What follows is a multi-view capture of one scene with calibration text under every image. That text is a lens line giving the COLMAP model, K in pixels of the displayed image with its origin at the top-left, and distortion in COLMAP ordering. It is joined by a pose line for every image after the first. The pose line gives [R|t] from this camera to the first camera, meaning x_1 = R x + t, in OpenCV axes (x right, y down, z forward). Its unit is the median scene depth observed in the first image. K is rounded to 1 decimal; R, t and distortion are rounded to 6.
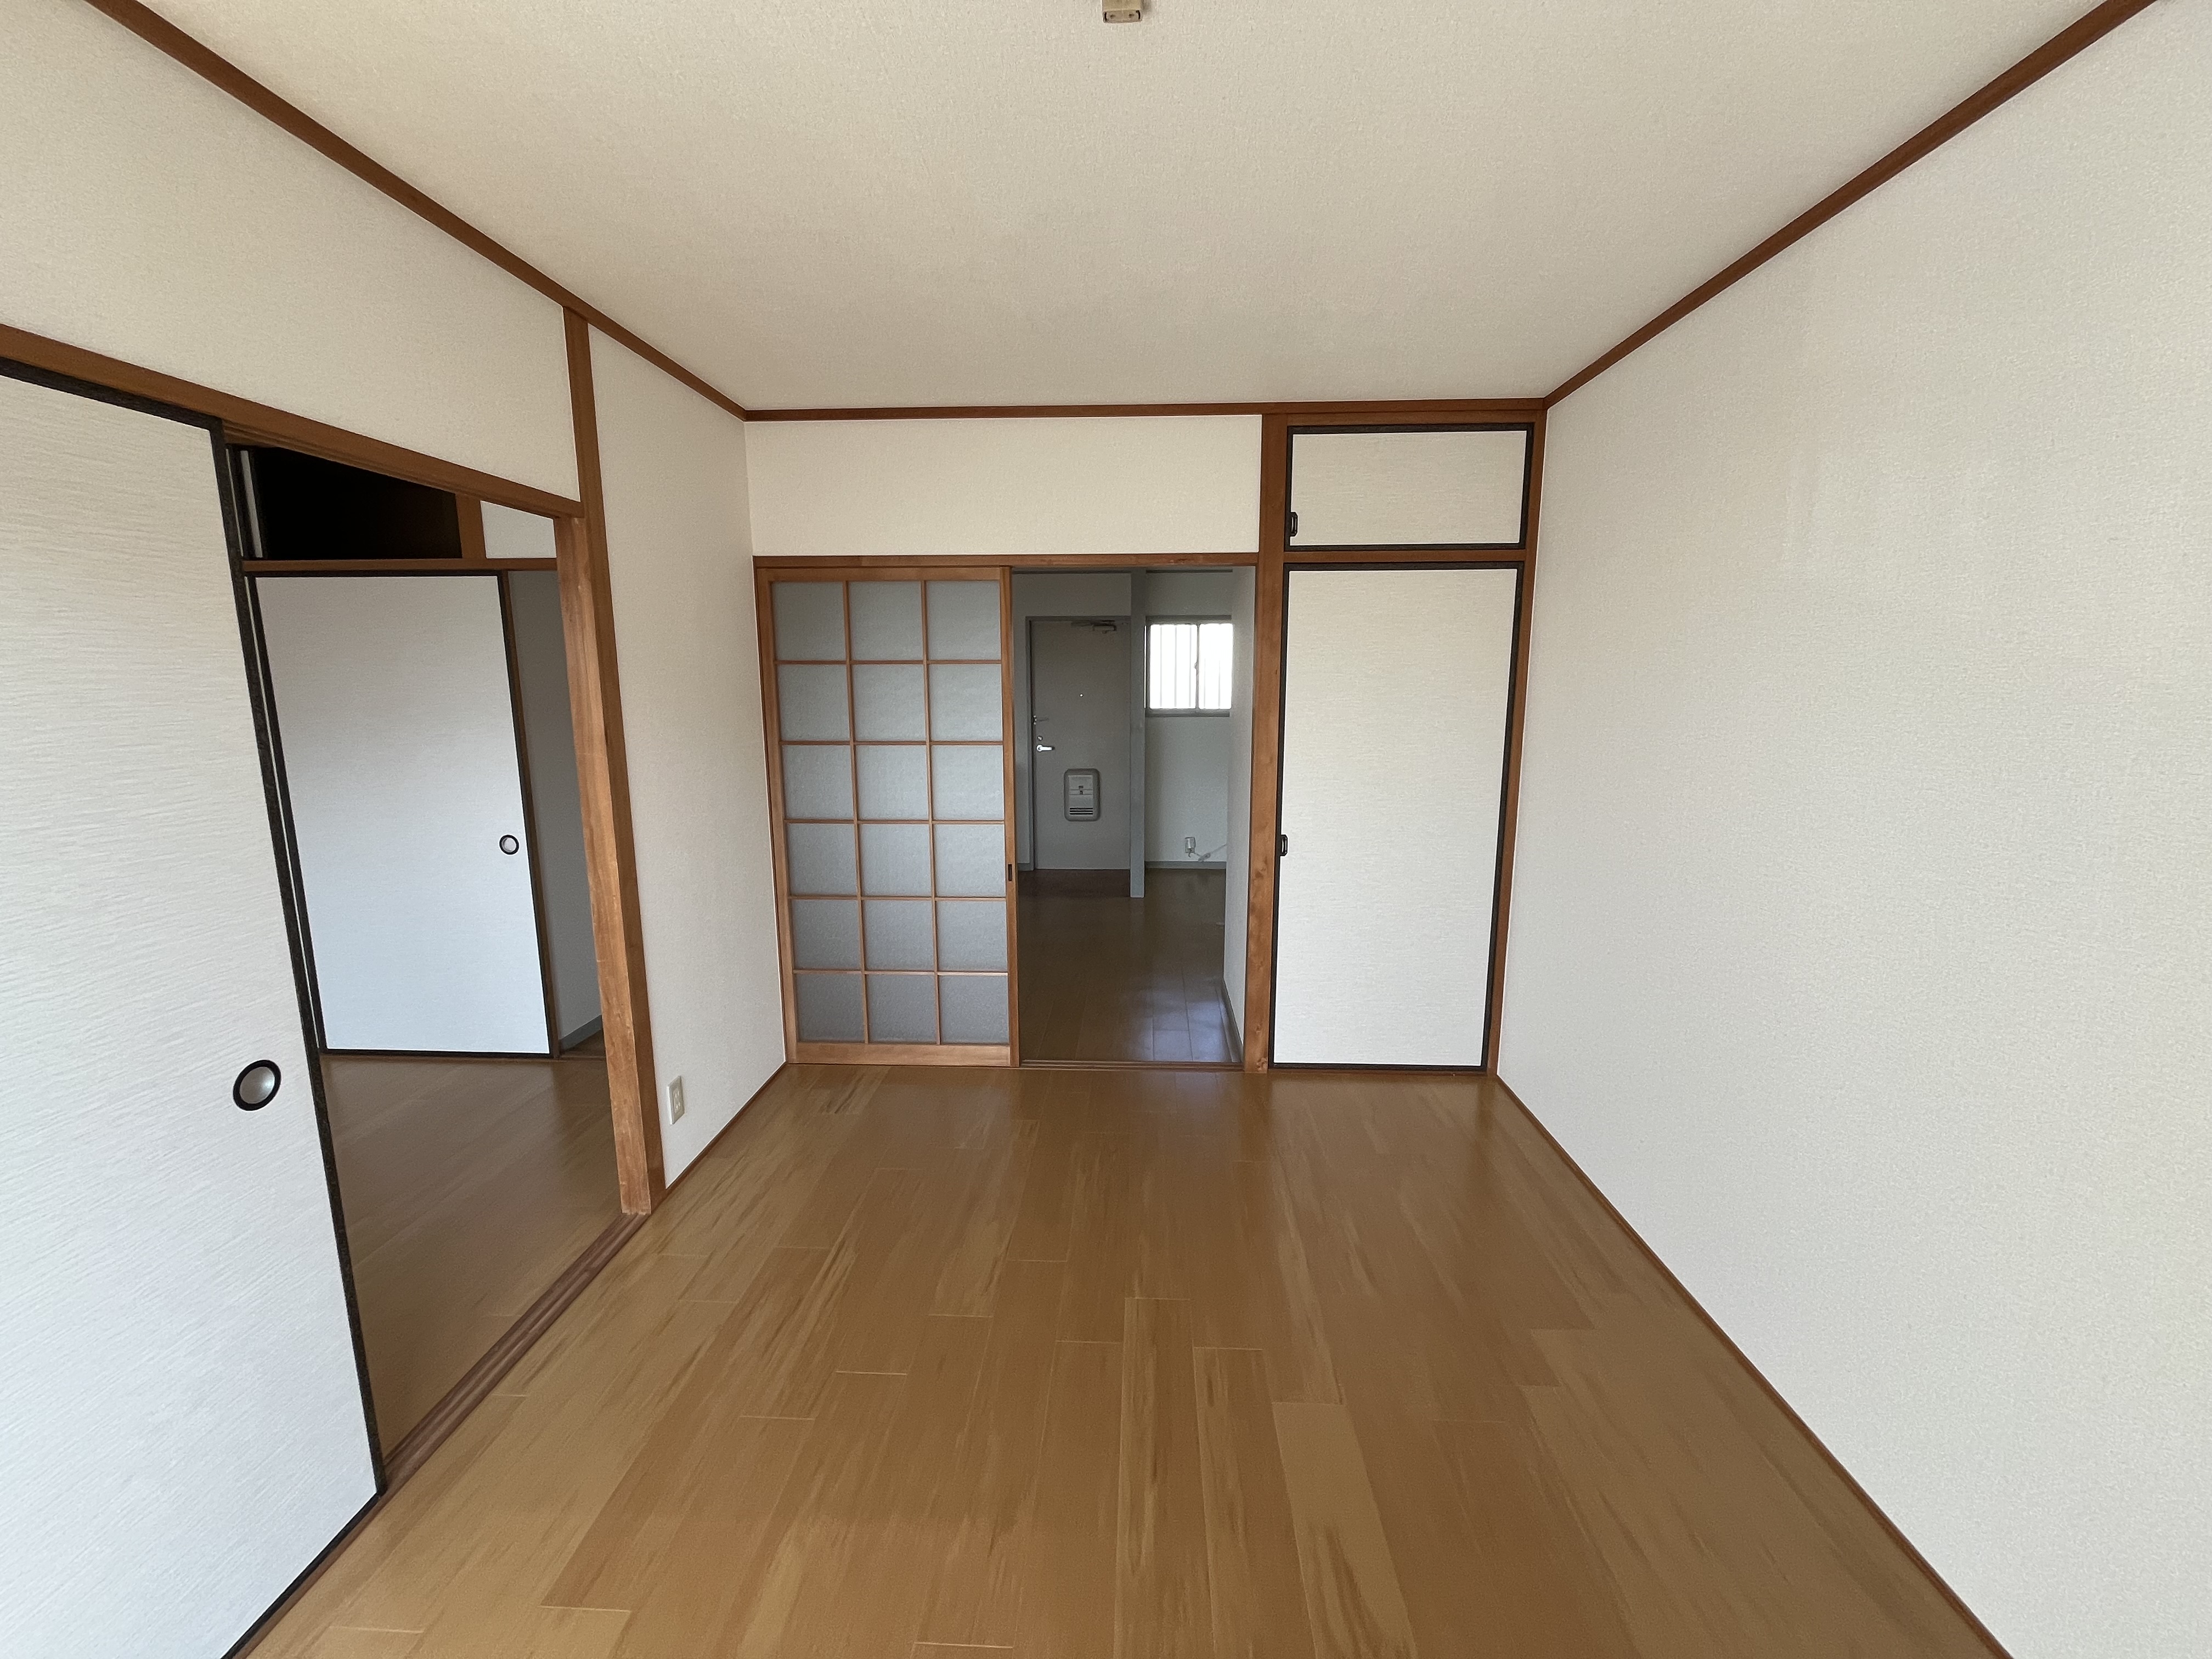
lens RADIAL K [[904.0, 0, 1106.0], [0, 904.0, 829.5], [0, 0, 1]] dist [-0.000107, -0.000162]
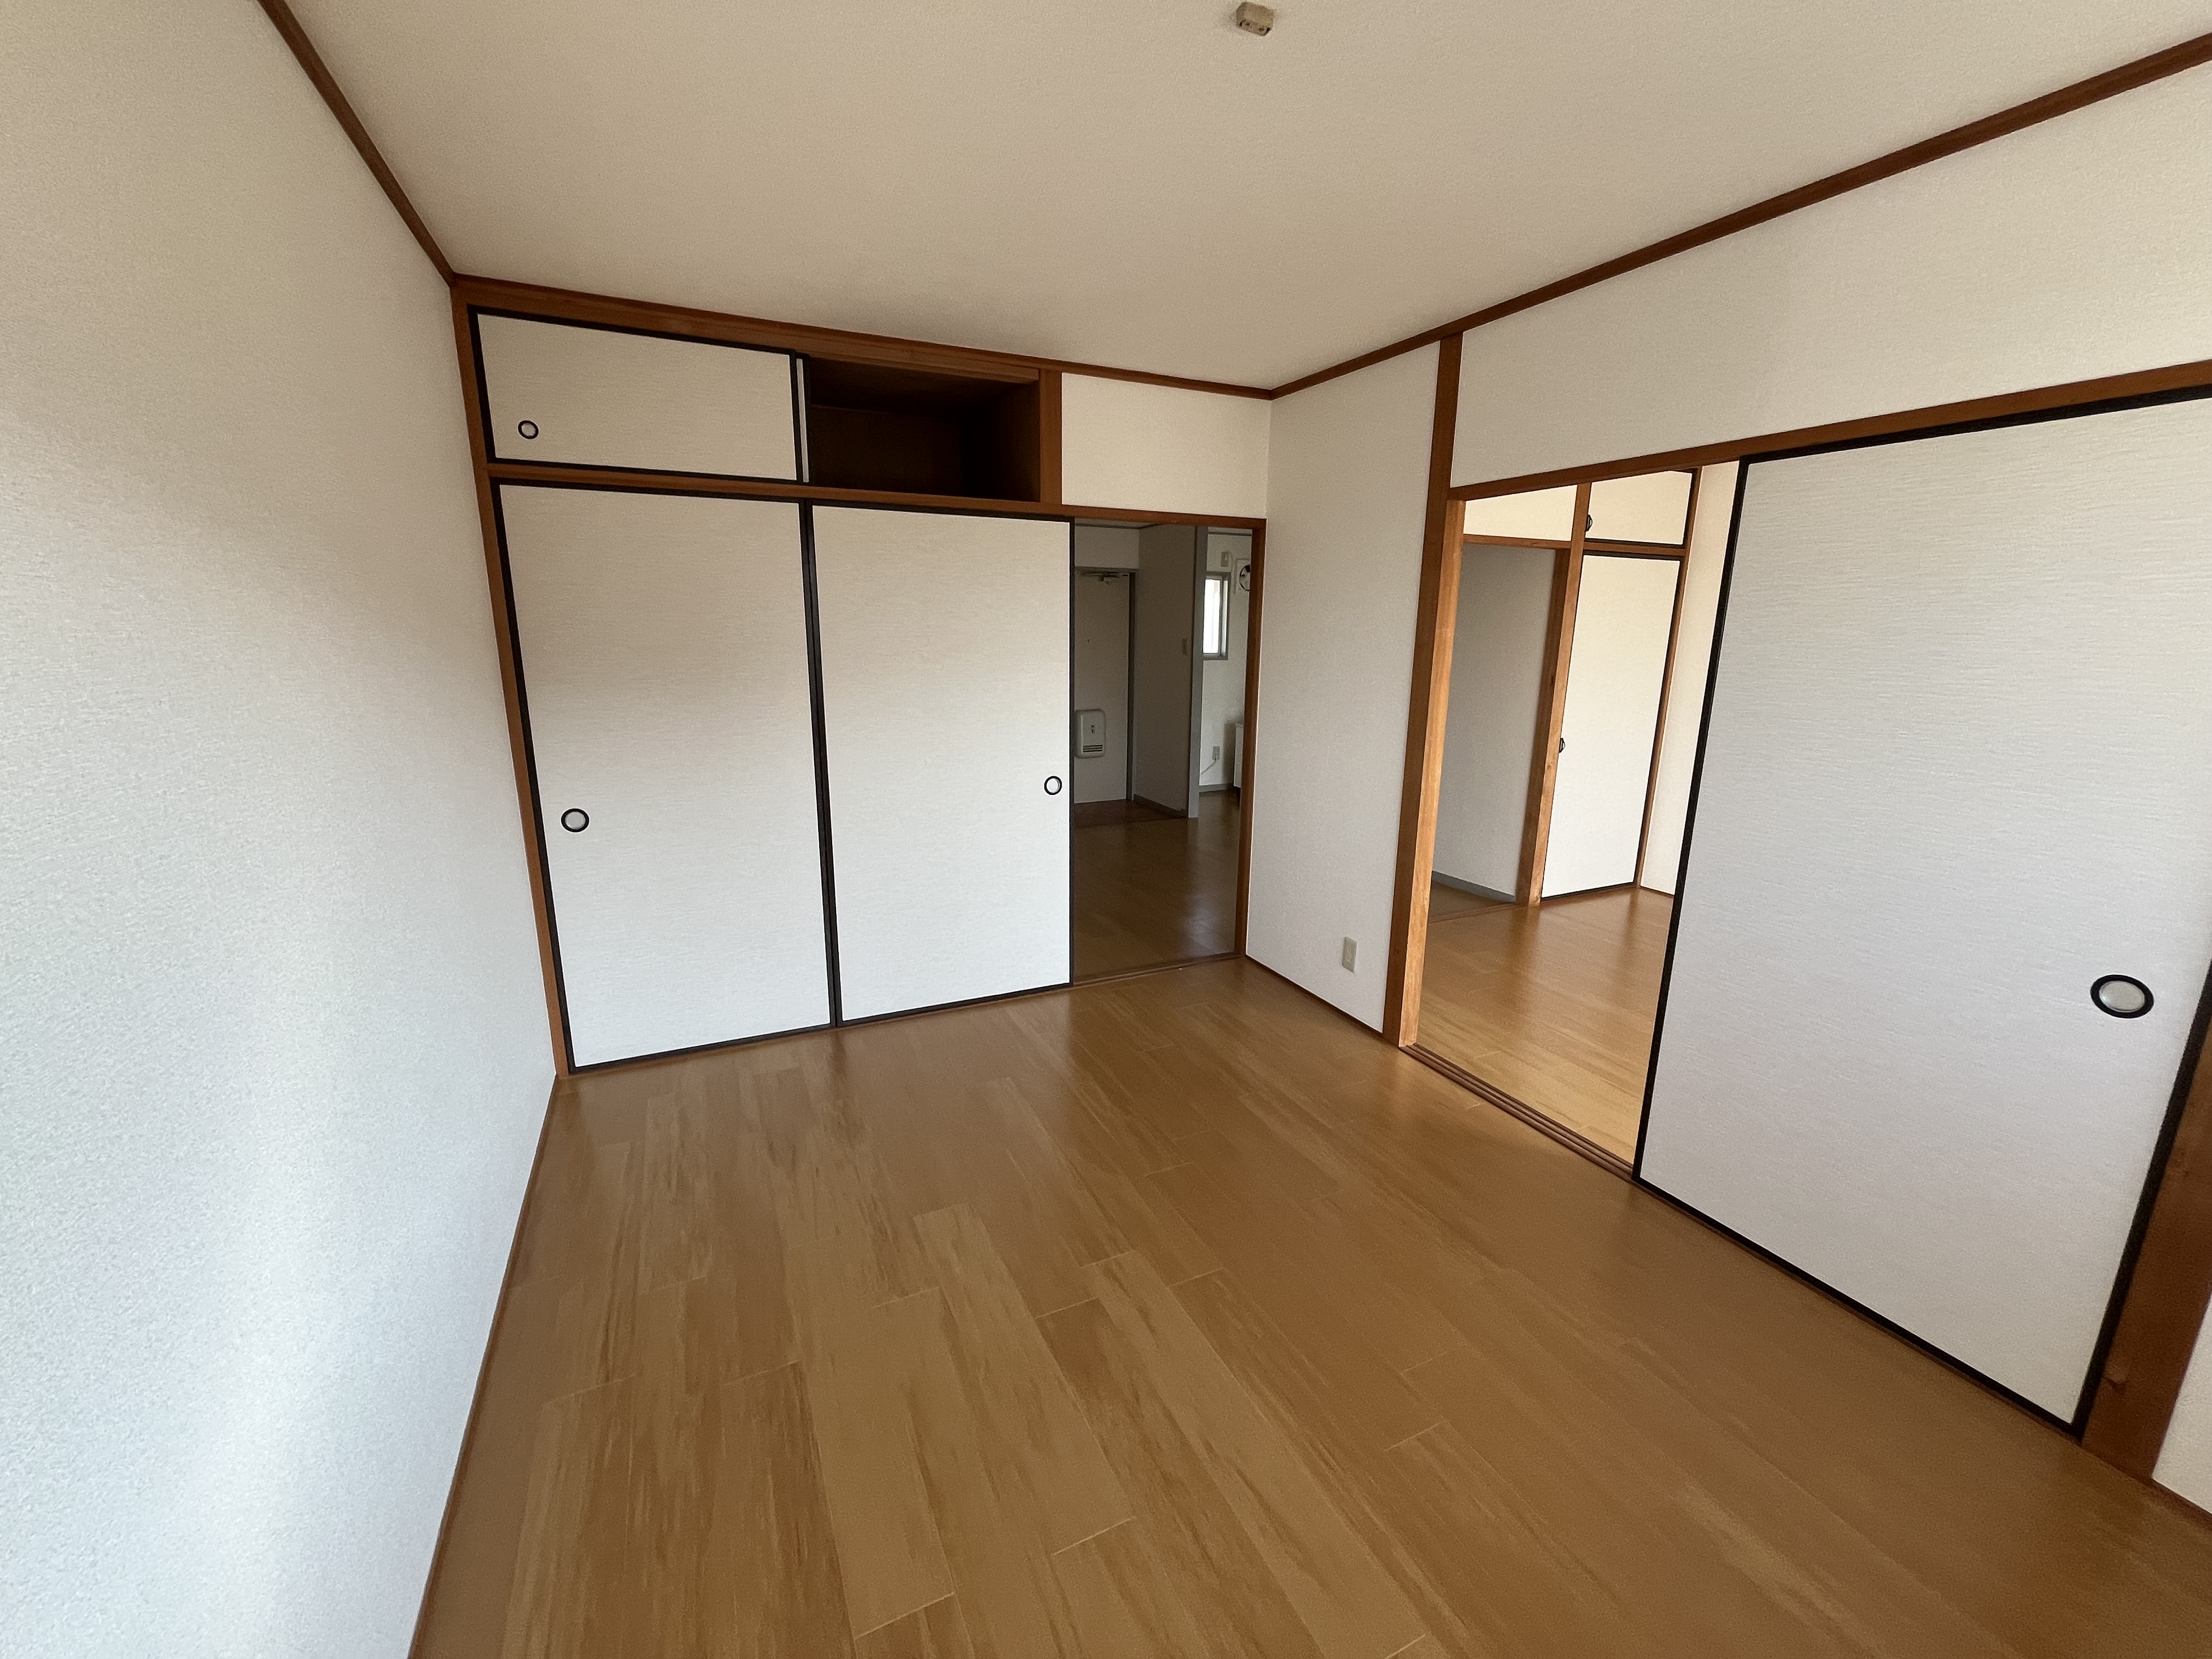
lens RADIAL K [[890.5, 0, 1106.0], [0, 890.5, 829.5], [0, 0, 1]] dist [0.000512, -0.000201]
pose [[0.882061, -0.094597, 0.461541, -1.138609], [0.067626, 0.994912, 0.074674, -0.005328], [-0.466257, -0.034655, 0.883970, 0.072194]]
